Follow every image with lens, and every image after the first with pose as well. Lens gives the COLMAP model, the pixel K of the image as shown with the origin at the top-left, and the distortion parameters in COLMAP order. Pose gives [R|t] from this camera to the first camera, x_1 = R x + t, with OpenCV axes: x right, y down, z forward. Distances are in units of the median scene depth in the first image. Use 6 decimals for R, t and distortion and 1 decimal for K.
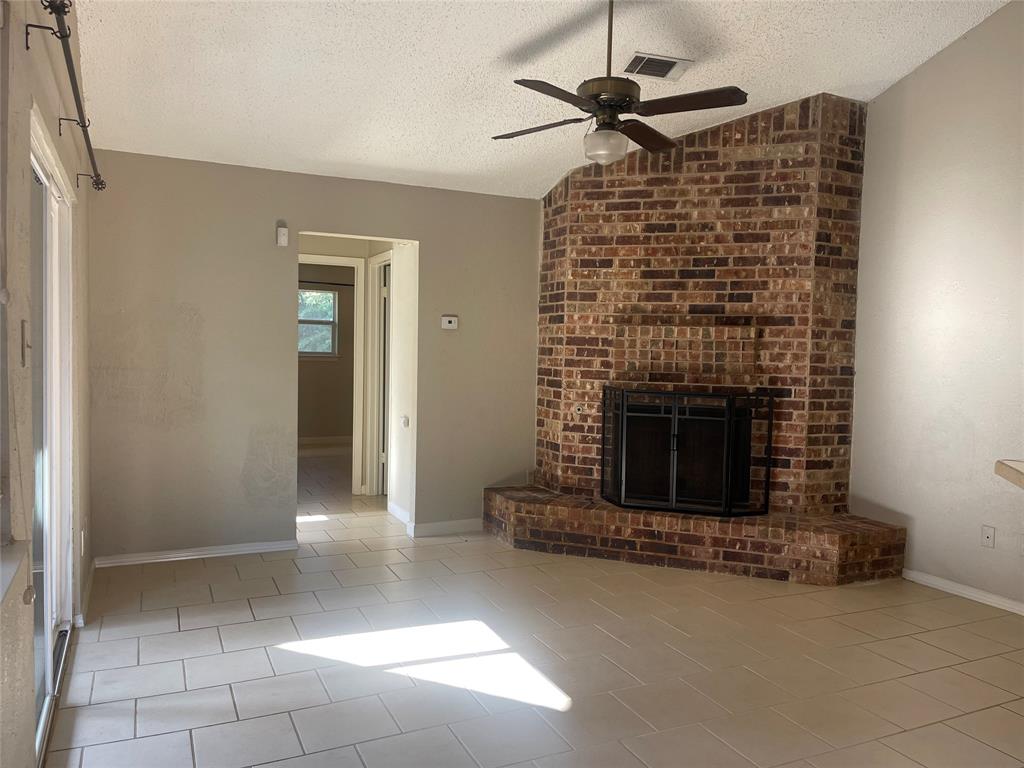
lens RADIAL K [[769.3, 0, 503.4], [0, 769.3, 382.8], [0, 0, 1]] dist [0.056535, -0.065446]
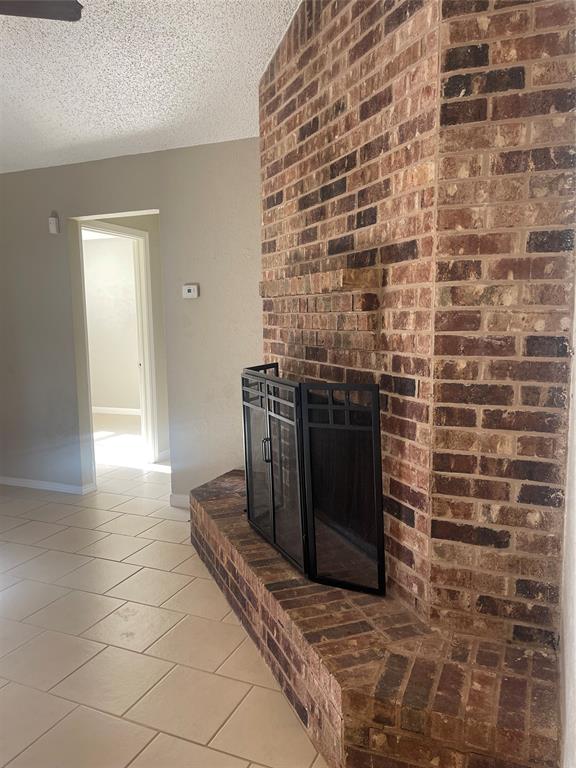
lens RADIAL K [[577.0, 0, 289.1], [0, 577.0, 386.6], [0, 0, 1]] dist [0.056535, -0.065446]
pose [[0.669707, 0.059881, -0.740207, 0.603047], [-0.008063, 0.997271, 0.073382, -0.015843], [0.742582, -0.043176, 0.668362, 0.669426]]
